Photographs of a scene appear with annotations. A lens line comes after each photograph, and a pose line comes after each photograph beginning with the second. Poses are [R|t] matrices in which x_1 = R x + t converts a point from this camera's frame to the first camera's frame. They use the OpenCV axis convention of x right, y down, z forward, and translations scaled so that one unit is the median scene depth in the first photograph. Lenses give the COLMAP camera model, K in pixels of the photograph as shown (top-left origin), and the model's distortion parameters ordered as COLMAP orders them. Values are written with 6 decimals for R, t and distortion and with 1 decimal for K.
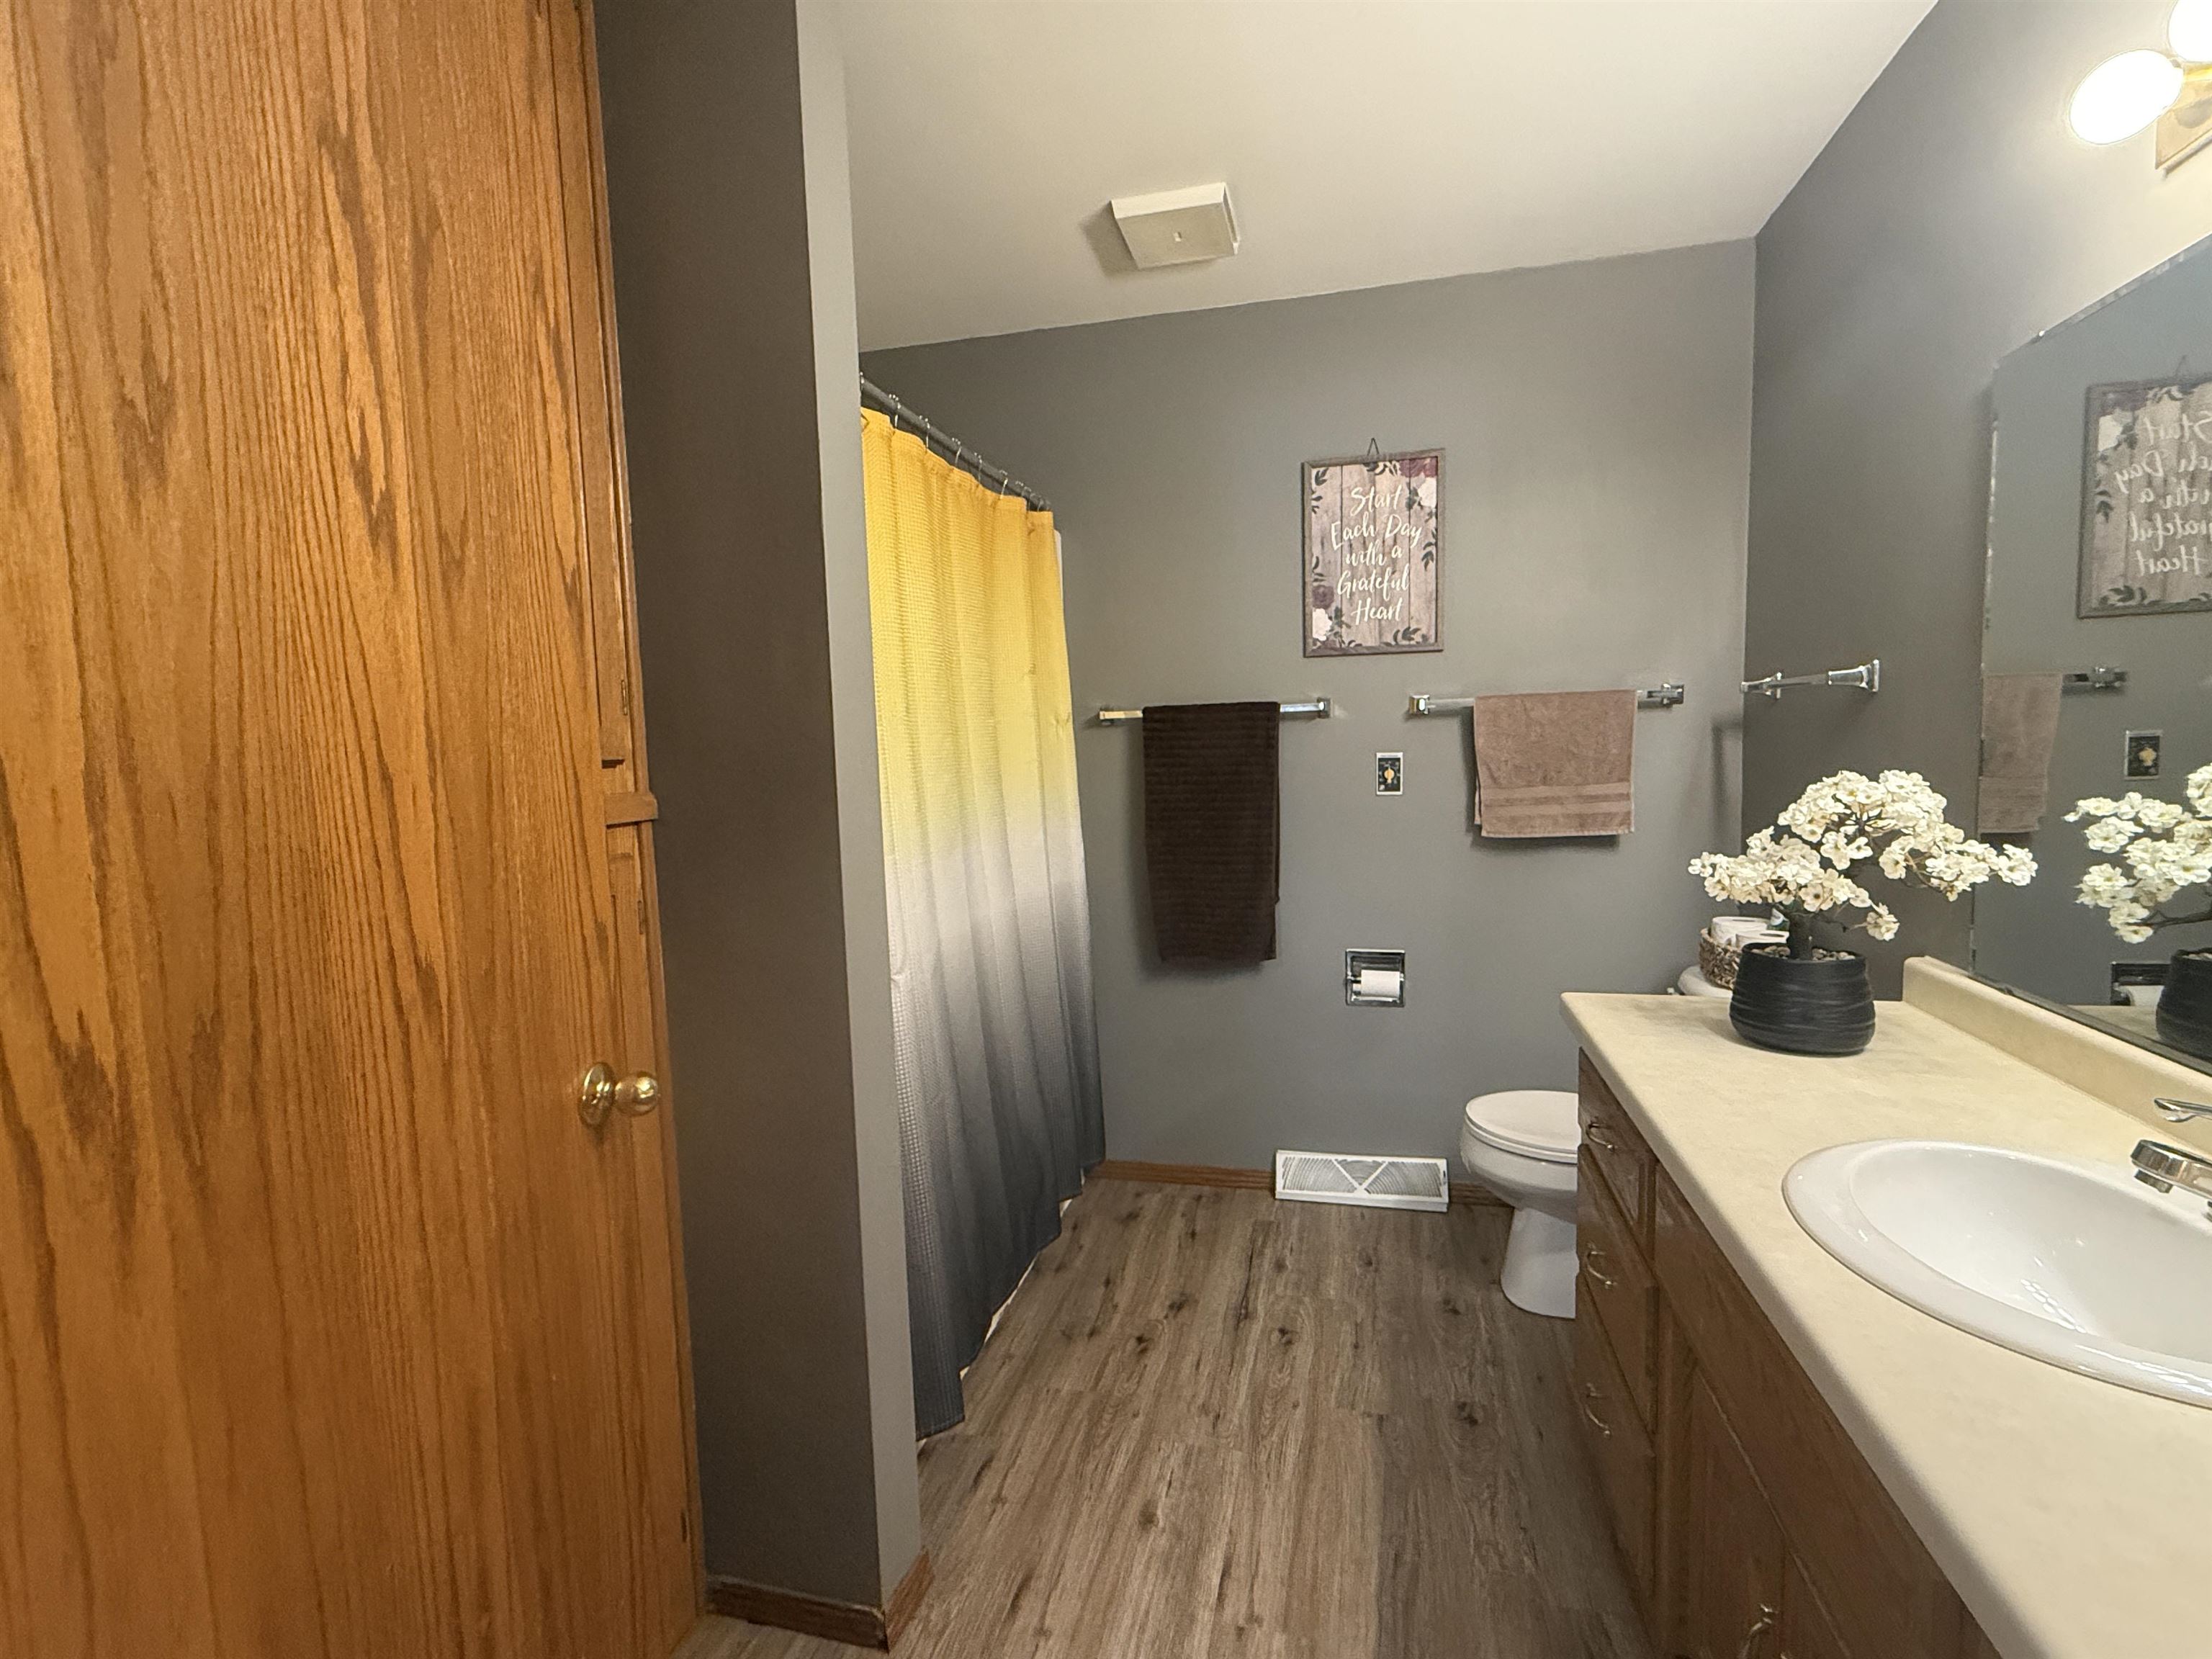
lens RADIAL K [[1034.2, 0, 1105.7], [0, 1034.2, 830.8], [0, 0, 1]] dist [-0.000984, -0.000268]
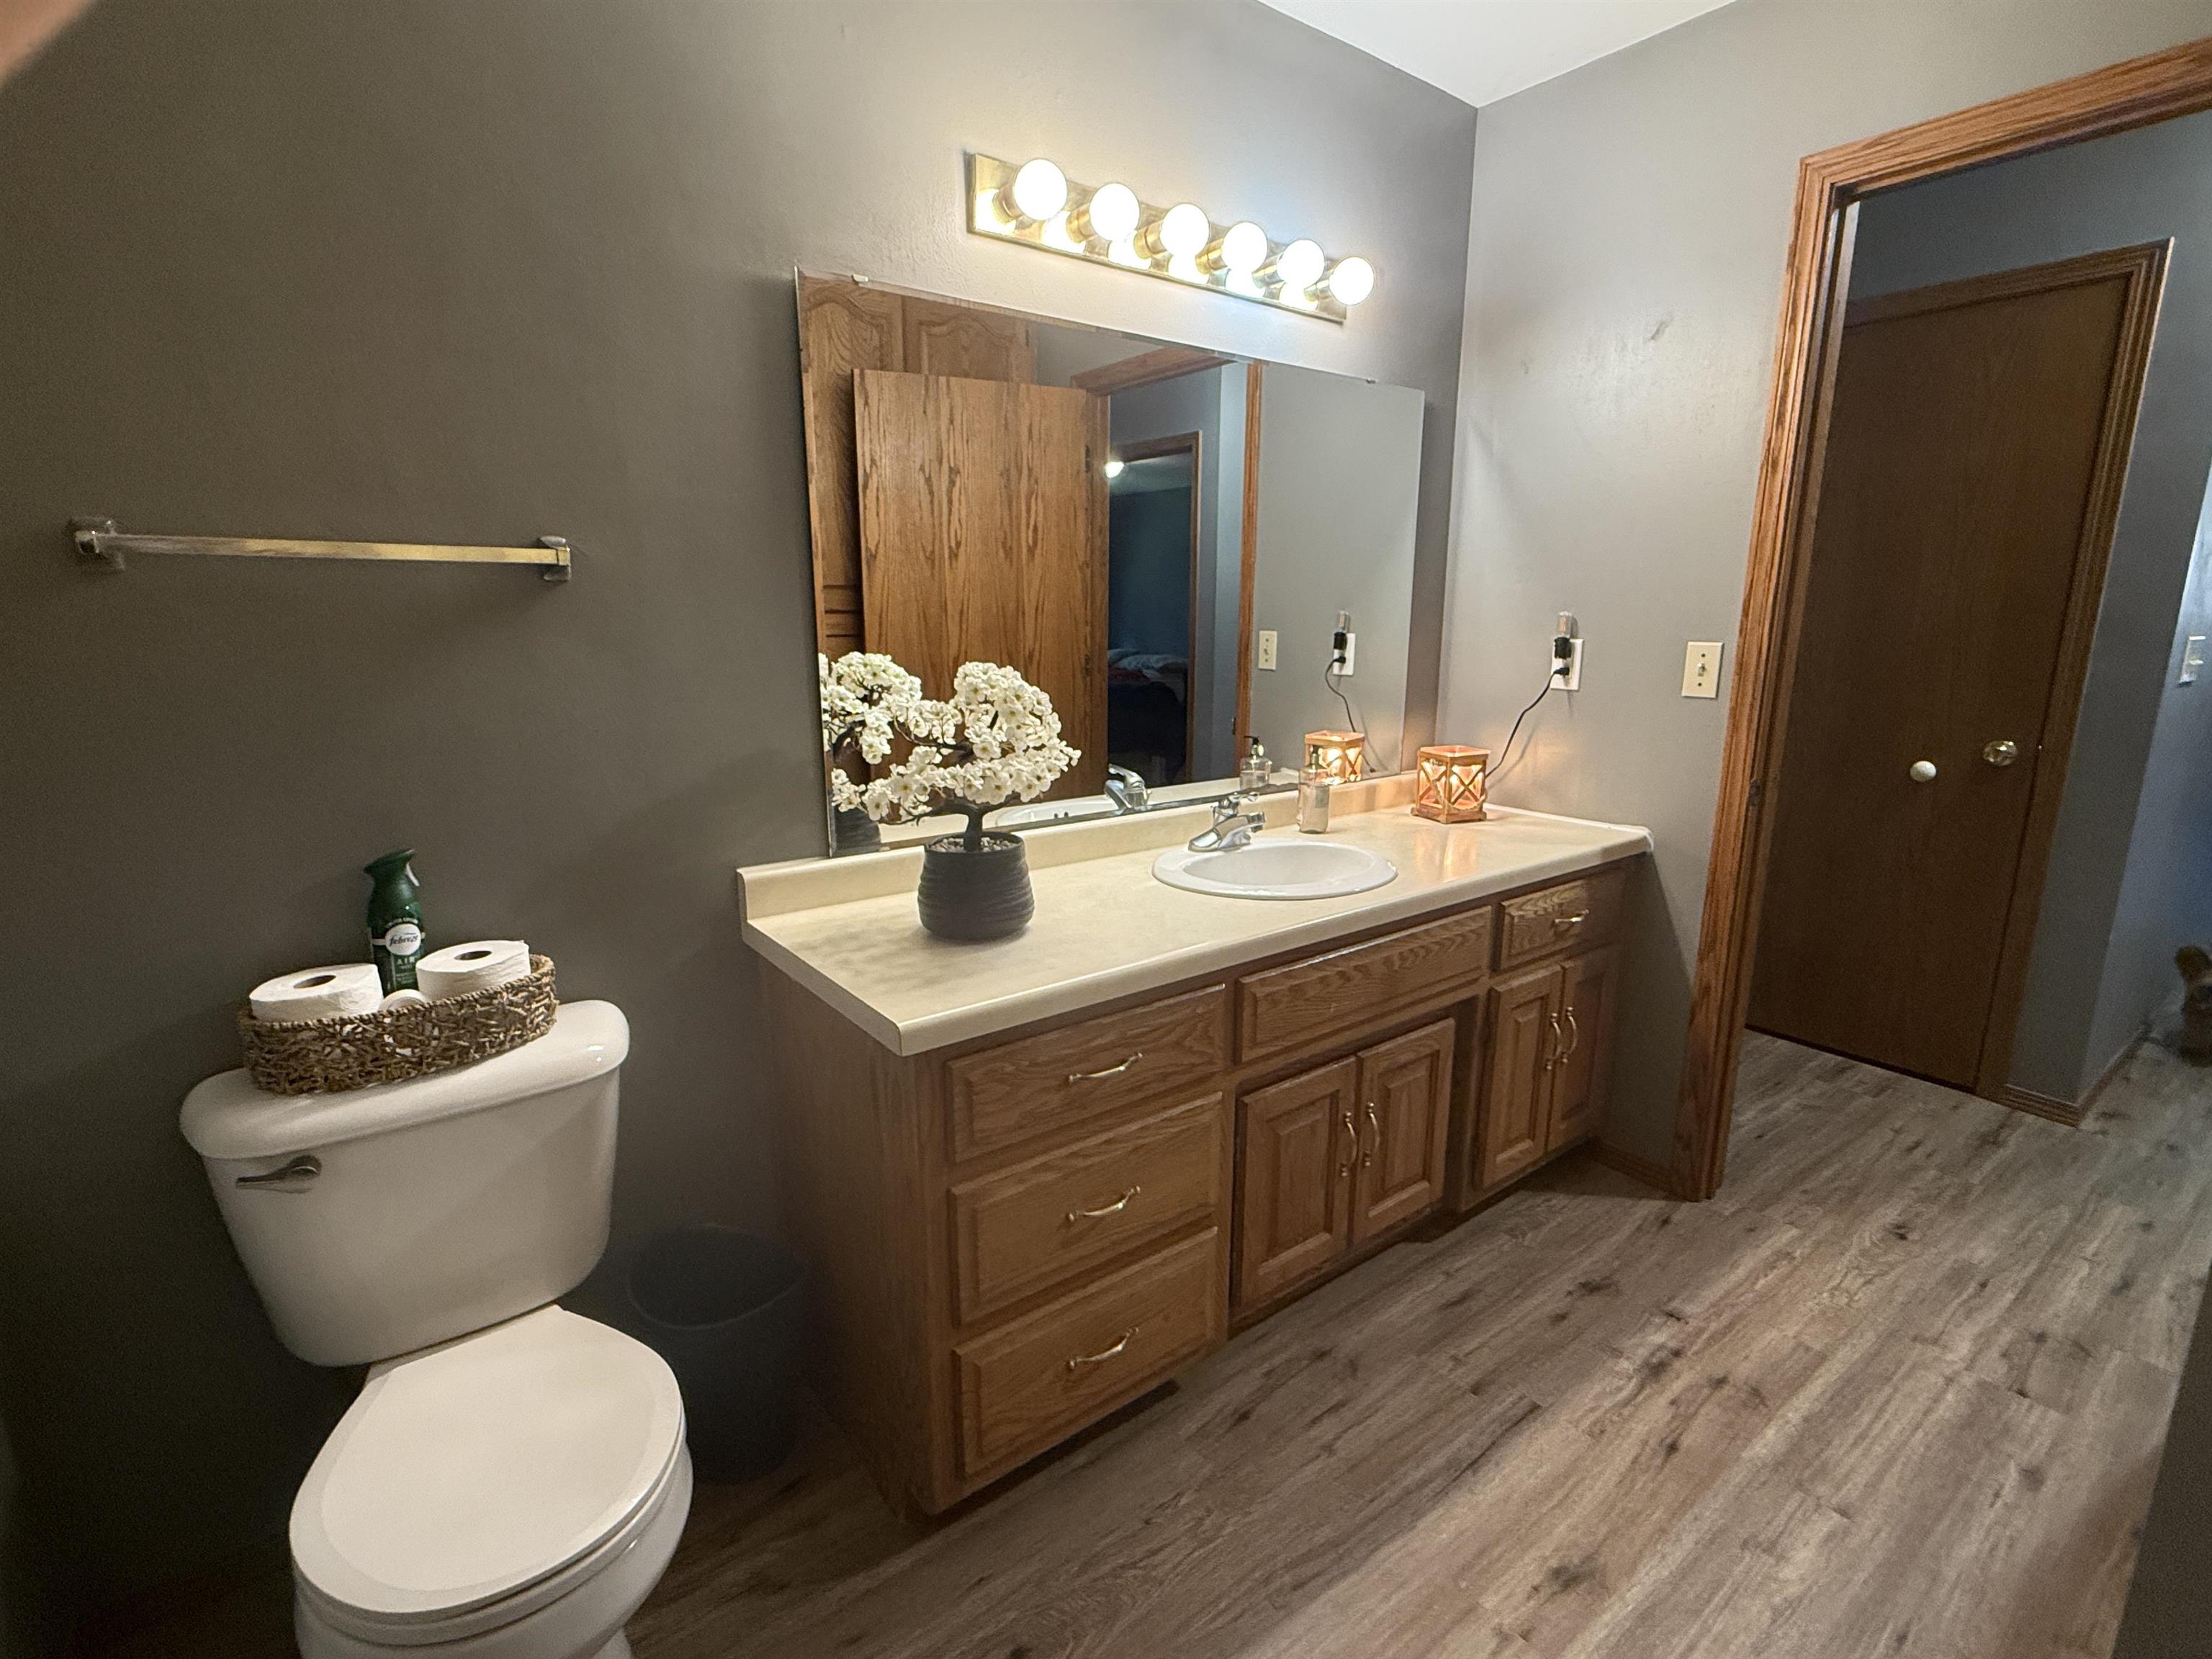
lens RADIAL K [[1034.2, 0, 1103.6], [0, 1034.2, 828.9], [0, 0, 1]] dist [-0.000984, -0.000268]
pose [[-0.776831, -0.100704, 0.621605, -0.069861], [0.079553, 0.963526, 0.255517, -0.151930], [-0.624664, 0.247944, -0.740485, 1.695523]]
